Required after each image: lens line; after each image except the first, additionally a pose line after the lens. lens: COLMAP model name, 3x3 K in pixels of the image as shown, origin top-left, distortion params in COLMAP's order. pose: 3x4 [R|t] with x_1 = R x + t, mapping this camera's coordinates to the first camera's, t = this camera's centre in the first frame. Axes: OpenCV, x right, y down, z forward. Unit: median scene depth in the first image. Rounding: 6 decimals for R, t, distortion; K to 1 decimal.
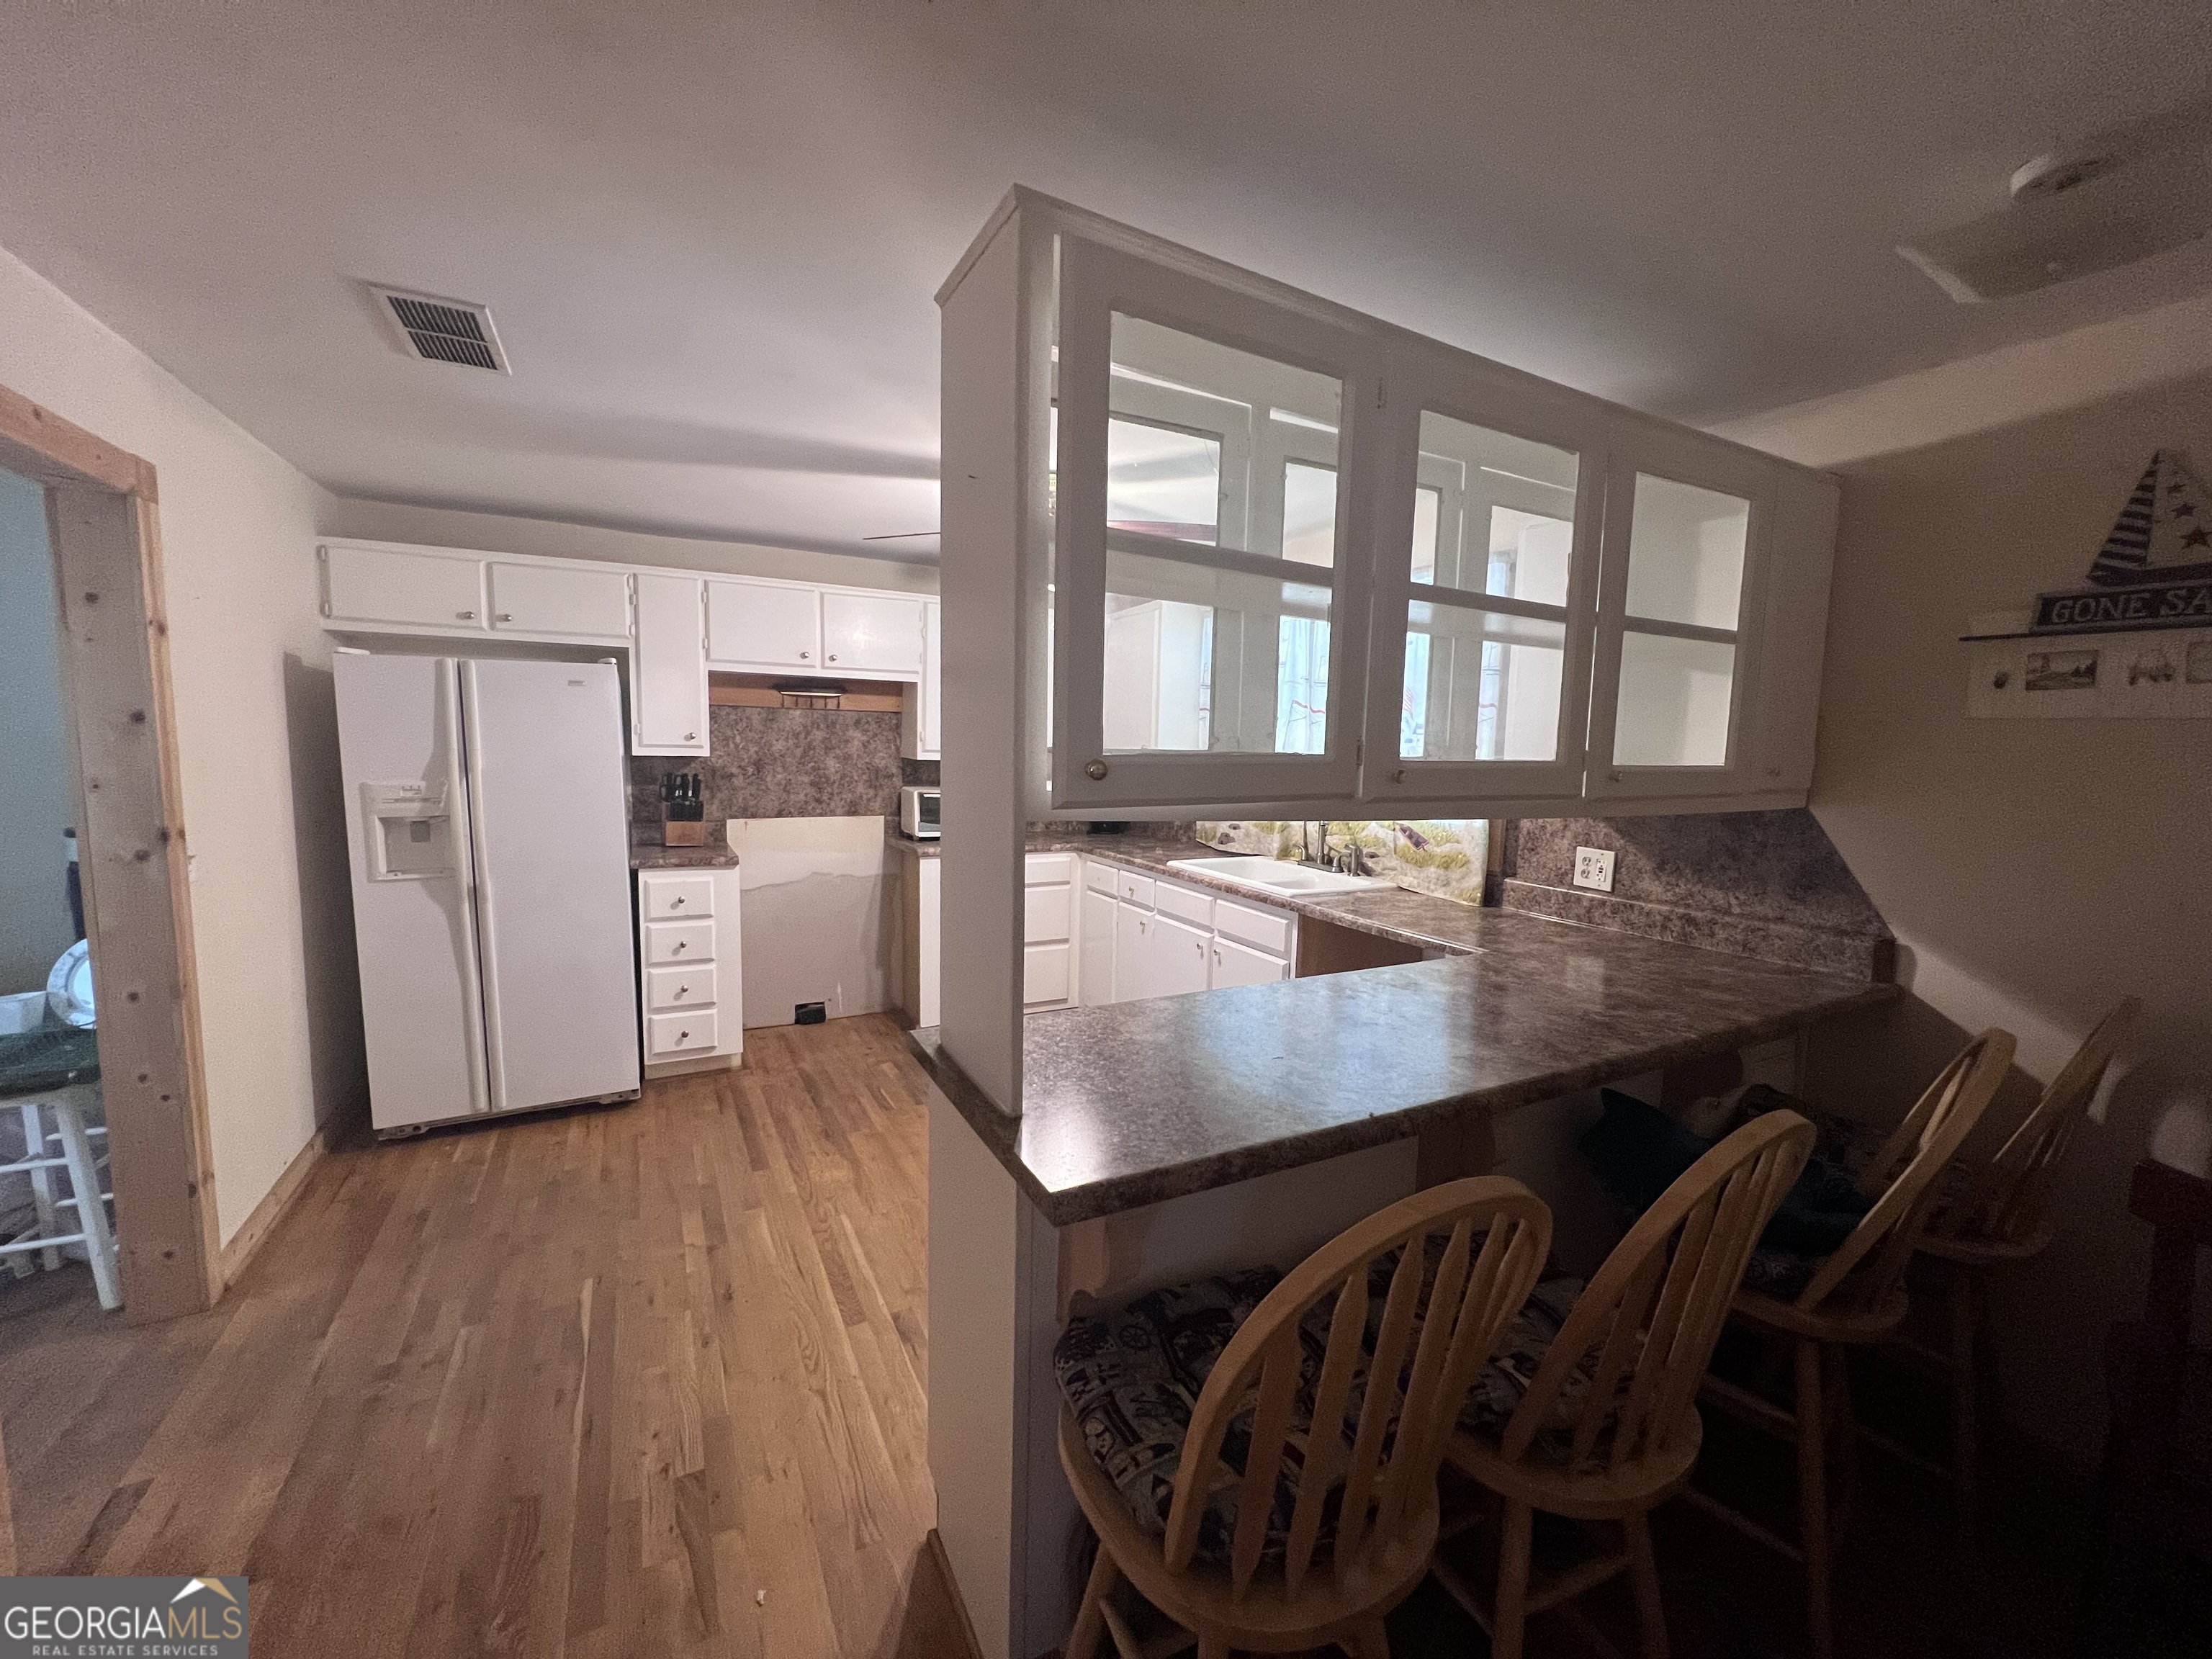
lens RADIAL K [[884.4, 0, 1106.0], [0, 884.4, 829.5], [0, 0, 1]] dist [0.000062, -0.000061]
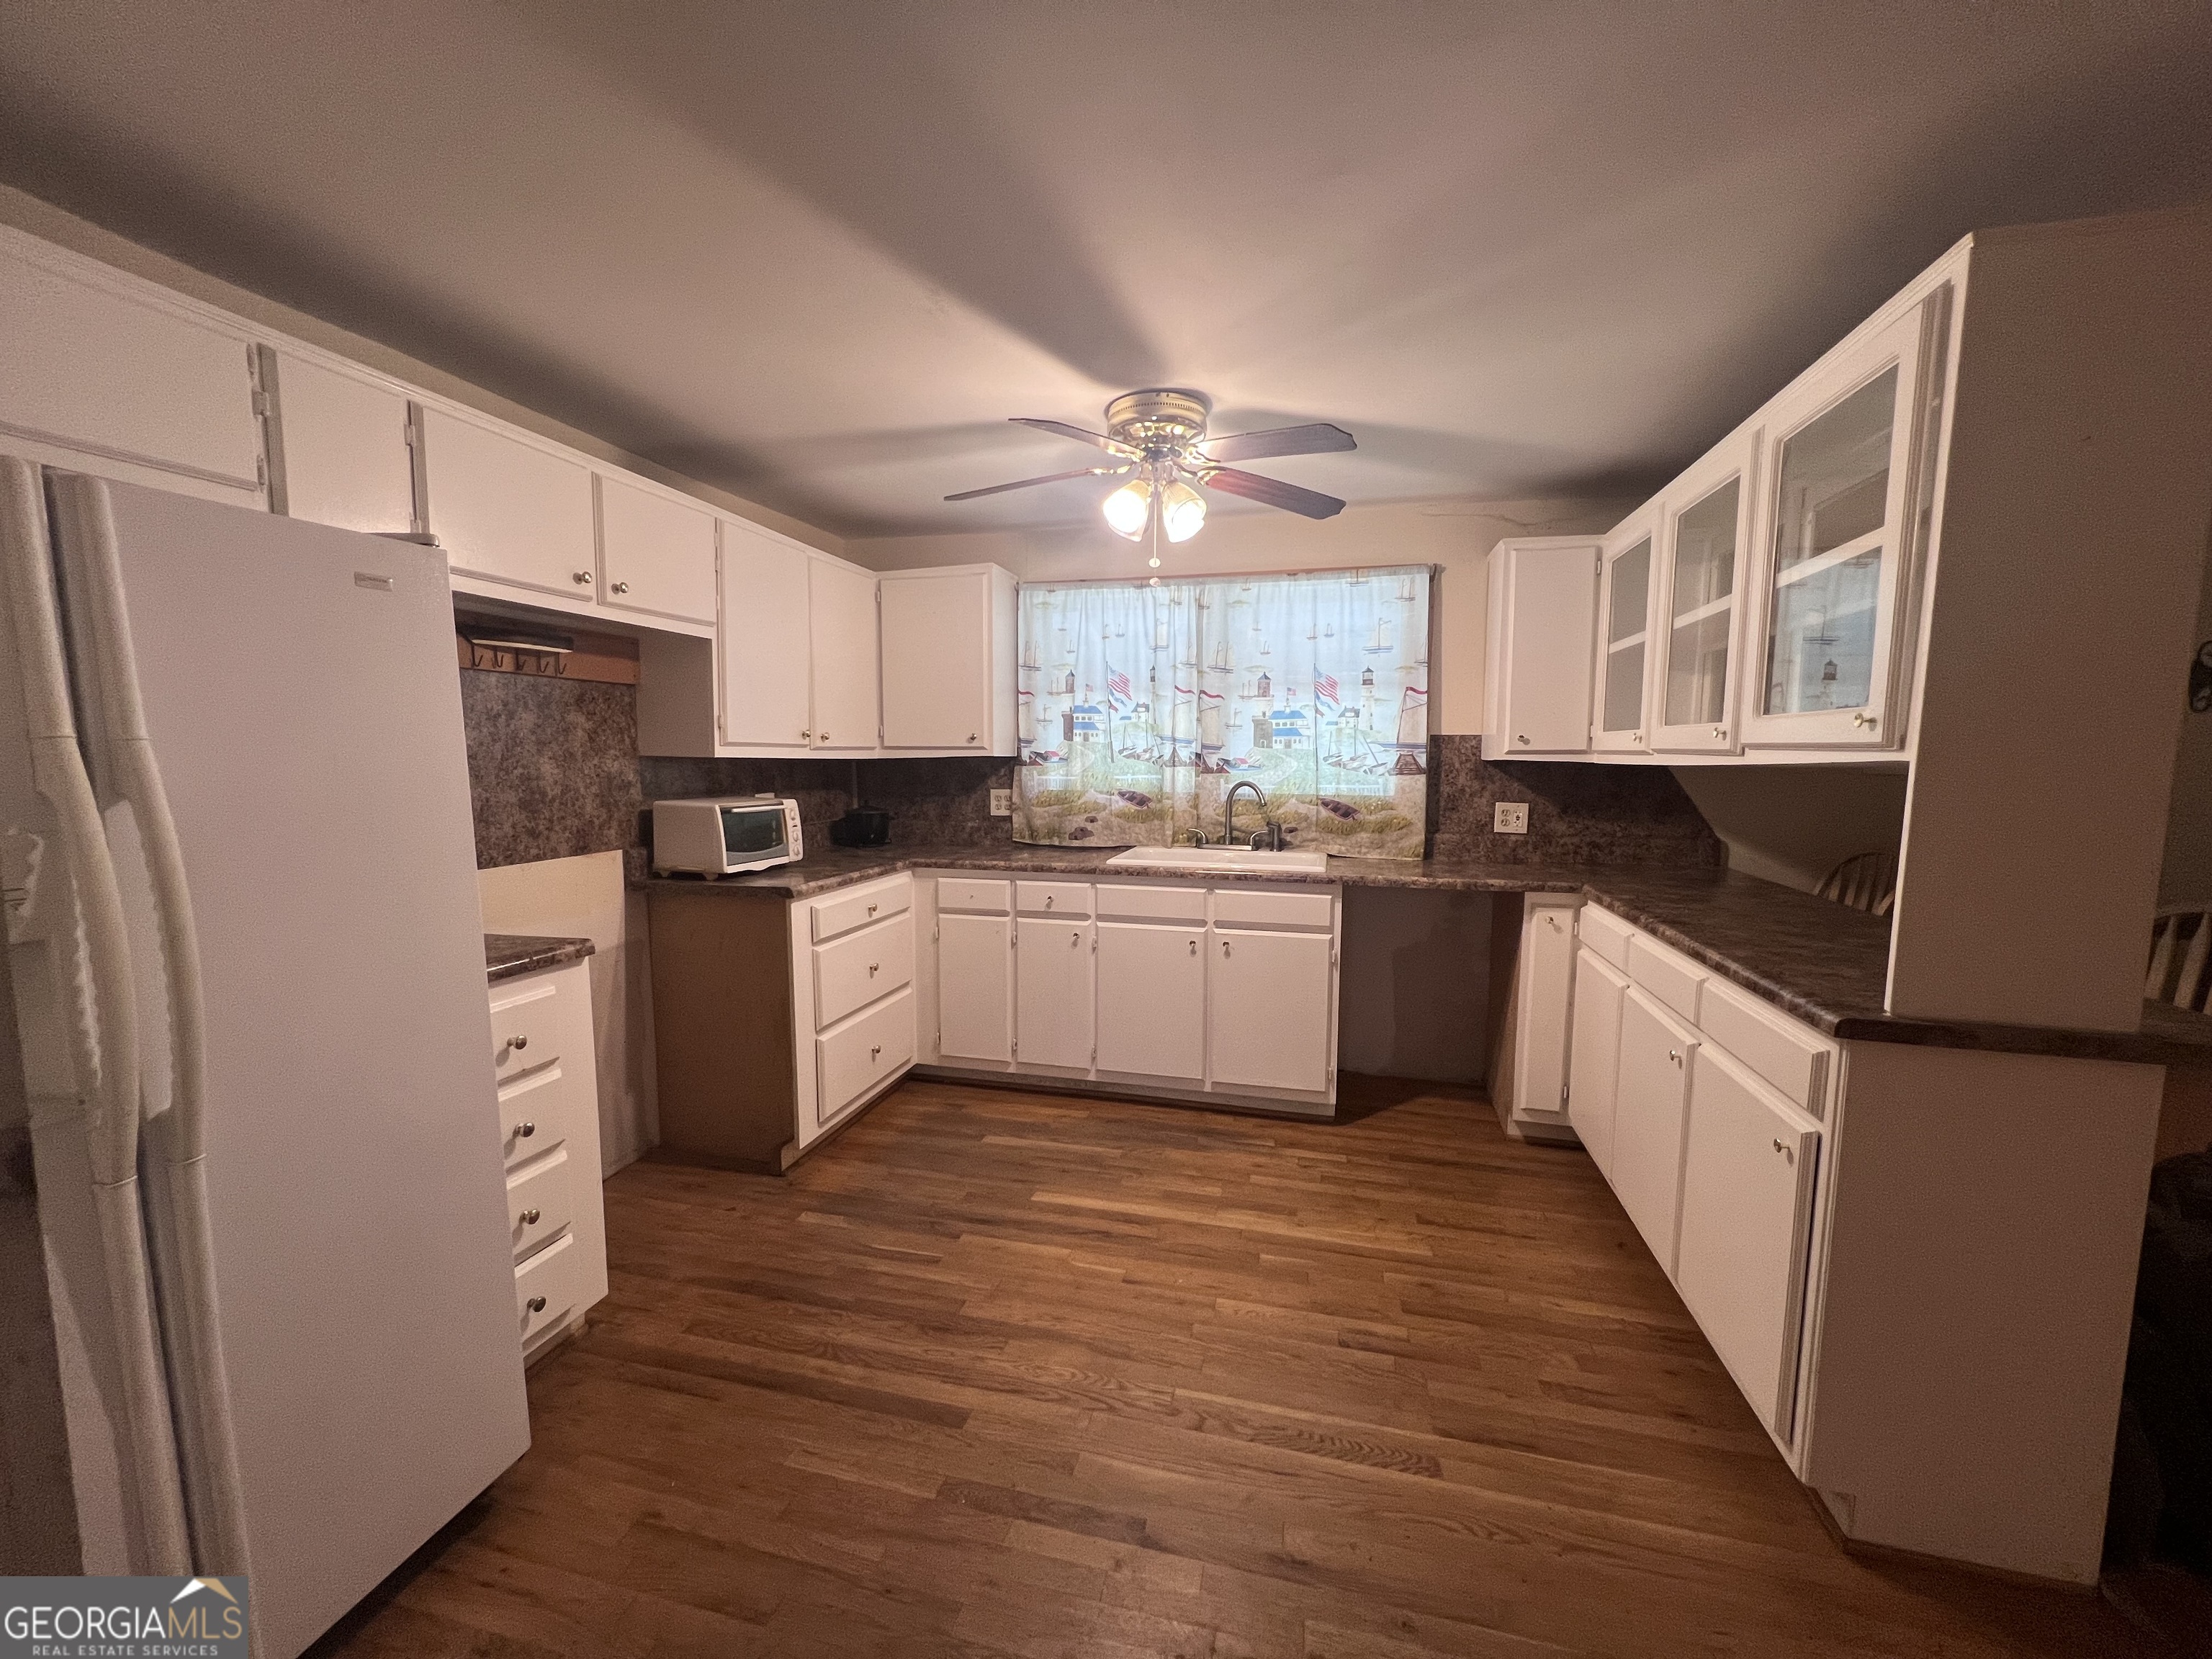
lens RADIAL K [[884.4, 0, 1106.0], [0, 884.4, 829.5], [0, 0, 1]] dist [0.000062, -0.000061]
pose [[0.672540, -0.085826, 0.735067, -0.641904], [0.087293, 0.995519, 0.036368, -0.030371], [-0.734894, 0.039707, 0.677018, 0.432401]]
